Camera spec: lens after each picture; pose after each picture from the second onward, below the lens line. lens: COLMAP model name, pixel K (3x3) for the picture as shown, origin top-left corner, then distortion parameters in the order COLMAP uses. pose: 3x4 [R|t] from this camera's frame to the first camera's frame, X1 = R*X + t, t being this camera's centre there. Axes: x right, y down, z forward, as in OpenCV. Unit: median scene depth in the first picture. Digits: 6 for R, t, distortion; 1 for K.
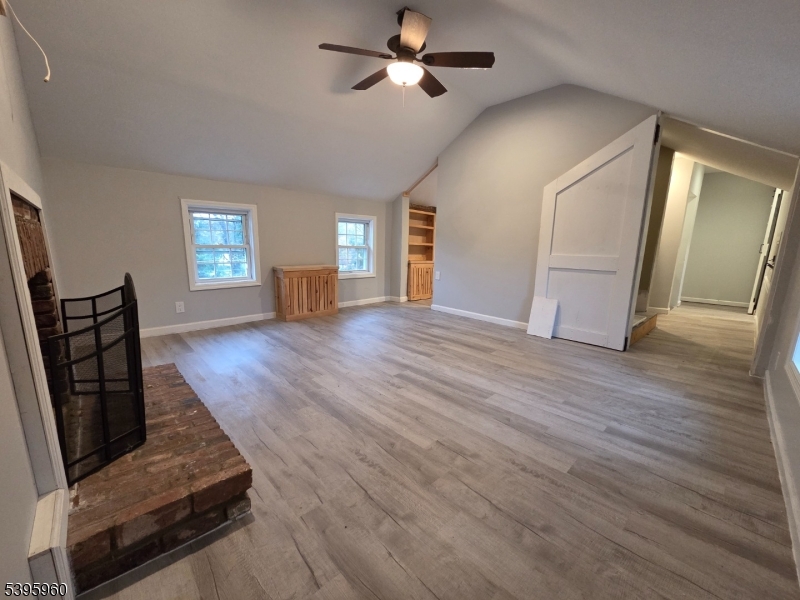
lens RADIAL K [[327.1, 0, 401.4], [0, 327.1, 303.0], [0, 0, 1]] dist [0.001139, 0.000133]
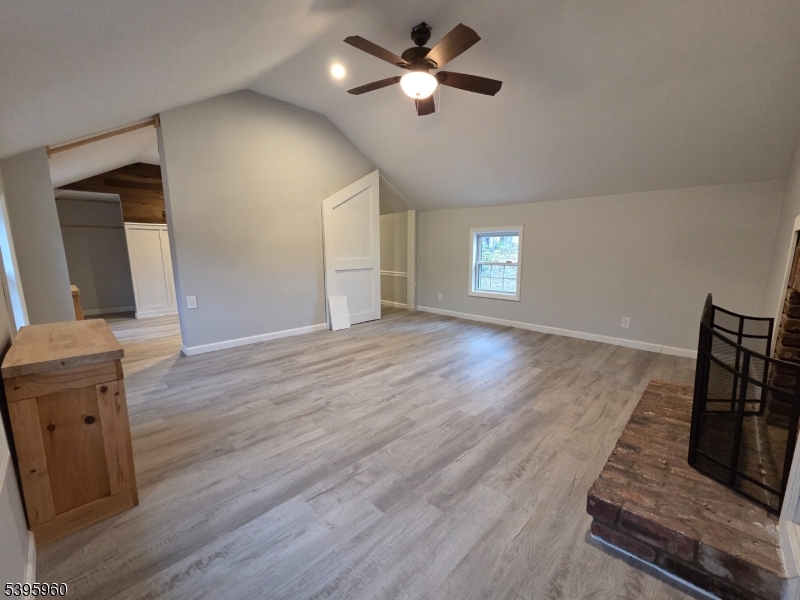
lens RADIAL K [[327.1, 0, 401.7], [0, 327.1, 301.2], [0, 0, 1]] dist [0.001139, 0.000133]
pose [[-0.033903, -0.178503, 0.983355, -0.841807], [0.181116, 0.966532, 0.181694, -0.196854], [-0.982877, 0.184261, -0.000438, 0.905571]]
